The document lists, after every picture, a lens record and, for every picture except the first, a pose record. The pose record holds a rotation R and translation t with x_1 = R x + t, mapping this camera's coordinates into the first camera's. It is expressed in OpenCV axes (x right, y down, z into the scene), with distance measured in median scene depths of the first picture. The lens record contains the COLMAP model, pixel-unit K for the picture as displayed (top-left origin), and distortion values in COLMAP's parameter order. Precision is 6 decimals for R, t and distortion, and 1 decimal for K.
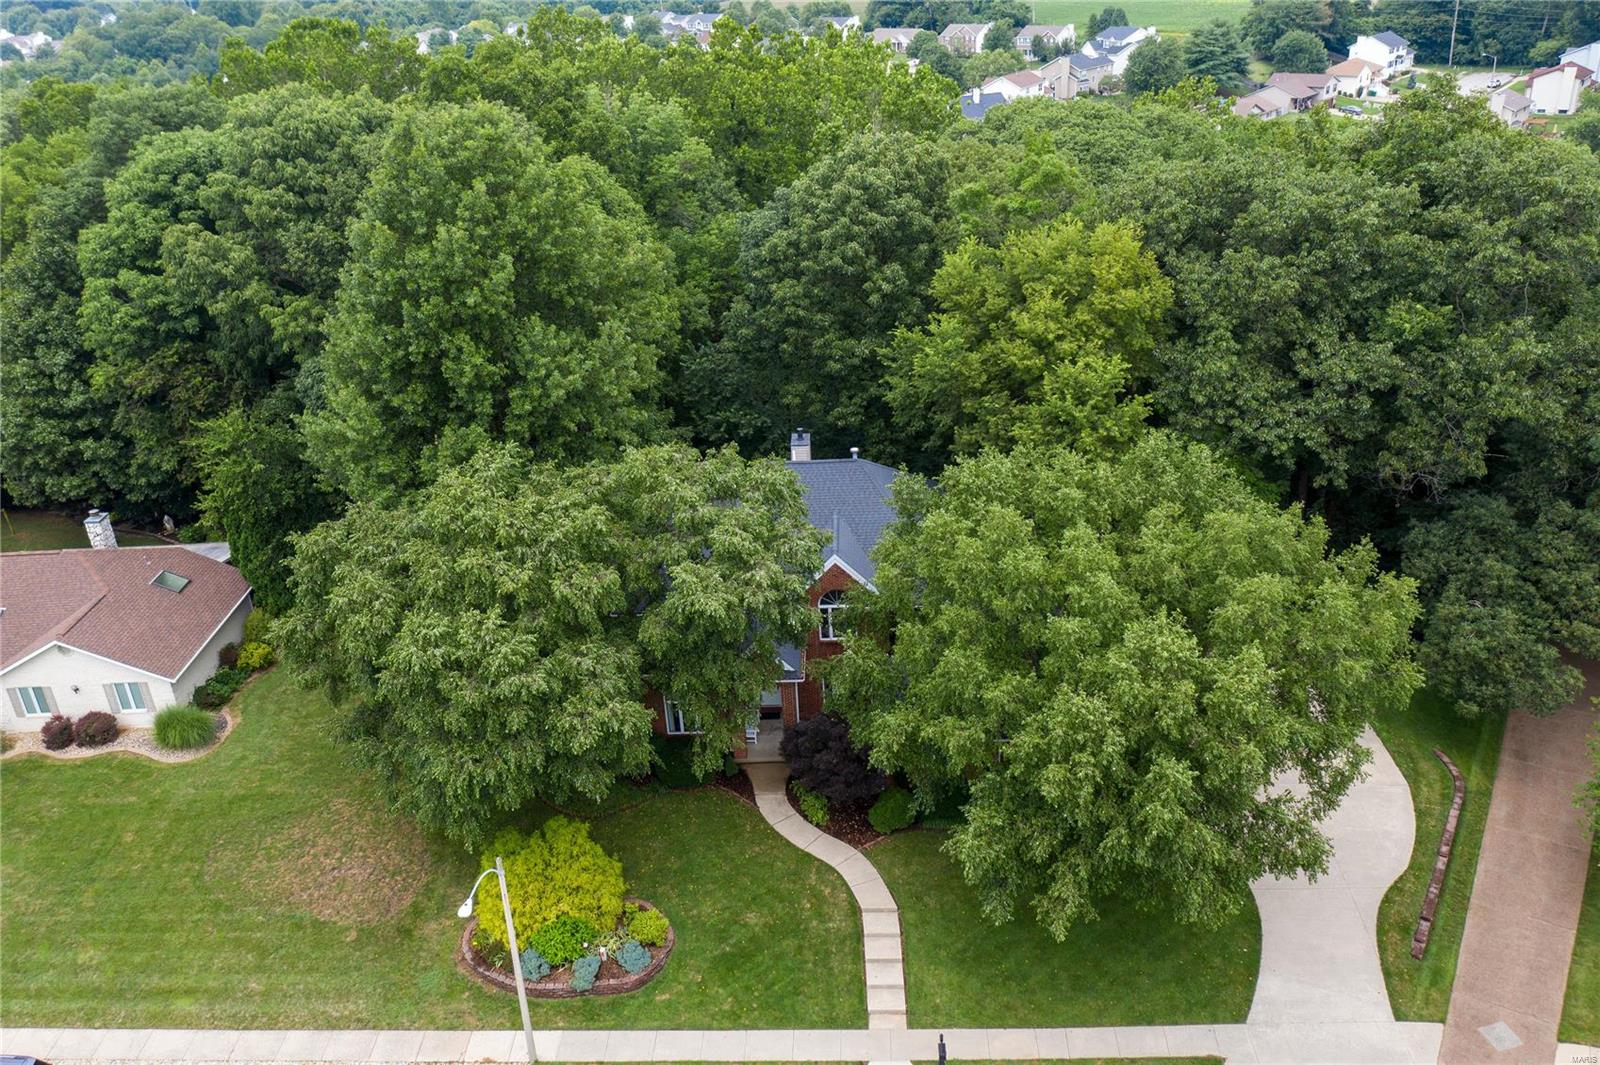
lens RADIAL K [[1298.0, 0, 808.8], [0, 1298.0, 534.5], [0, 0, 1]] dist [-0.014529, 0.006348]
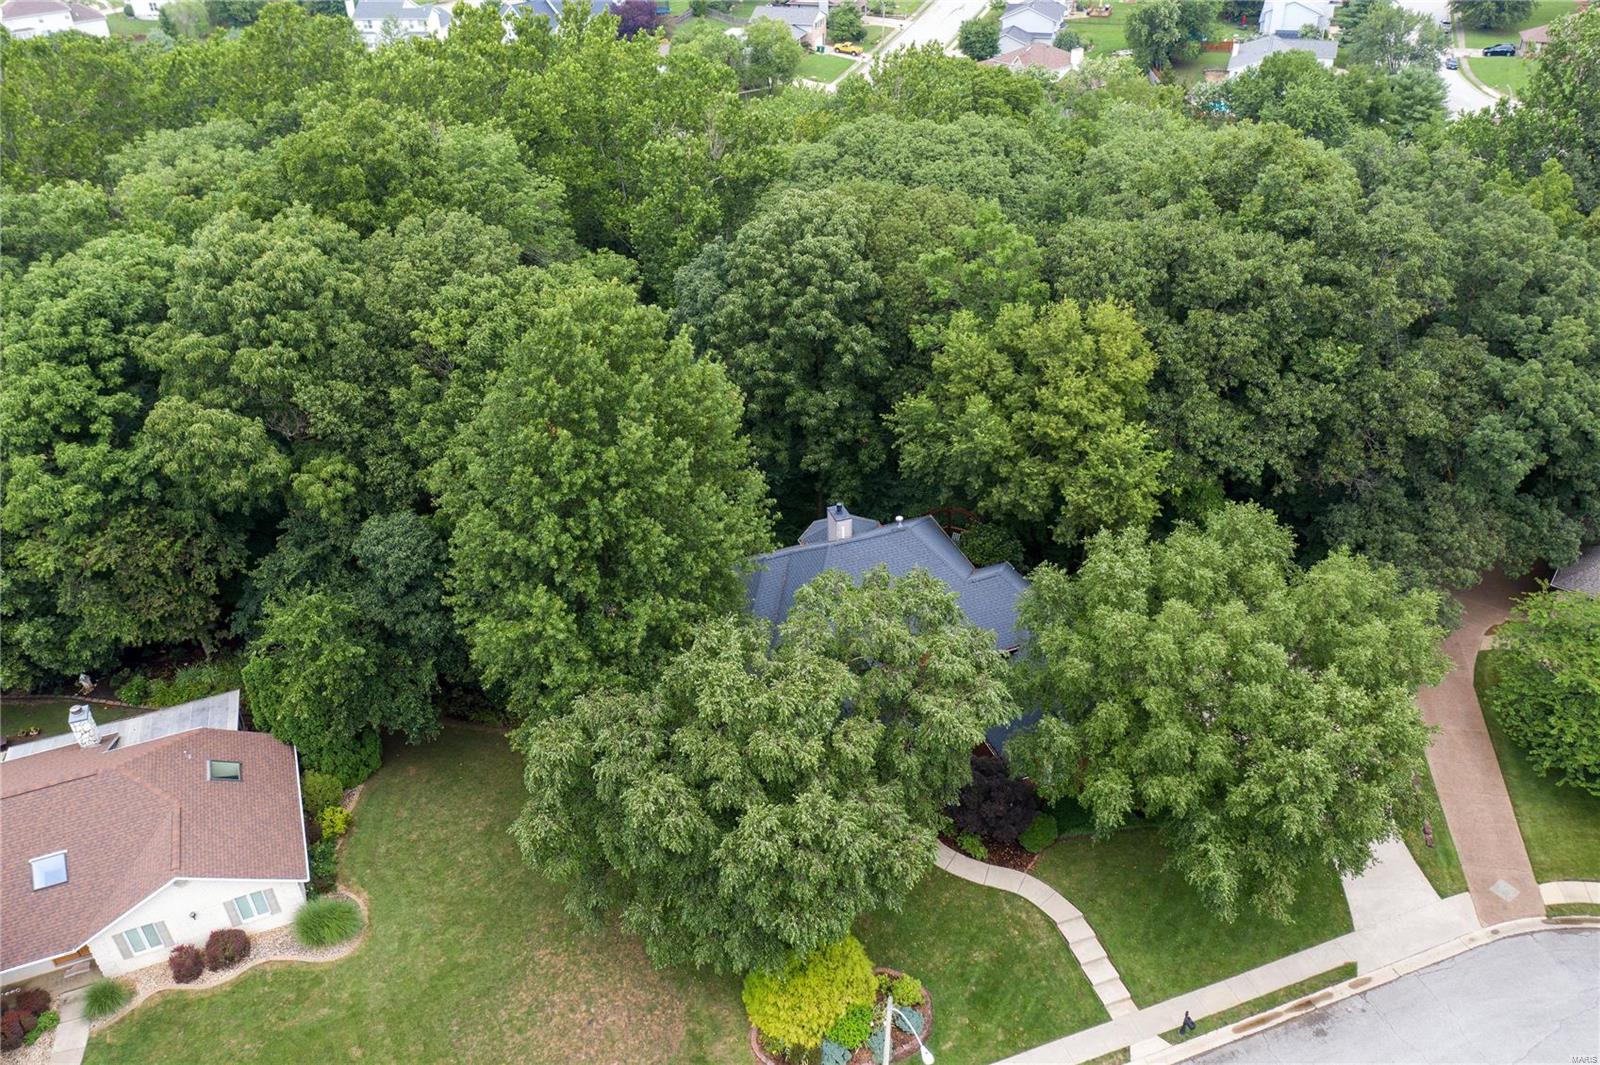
lens RADIAL K [[1298.0, 0, 808.8], [0, 1298.0, 534.5], [0, 0, 1]] dist [-0.014529, 0.006348]
pose [[0.923950, -0.190319, 0.331807, -0.453777], [0.145043, 0.976972, 0.156489, -0.262198], [-0.353949, -0.096461, 0.930277, -0.019813]]
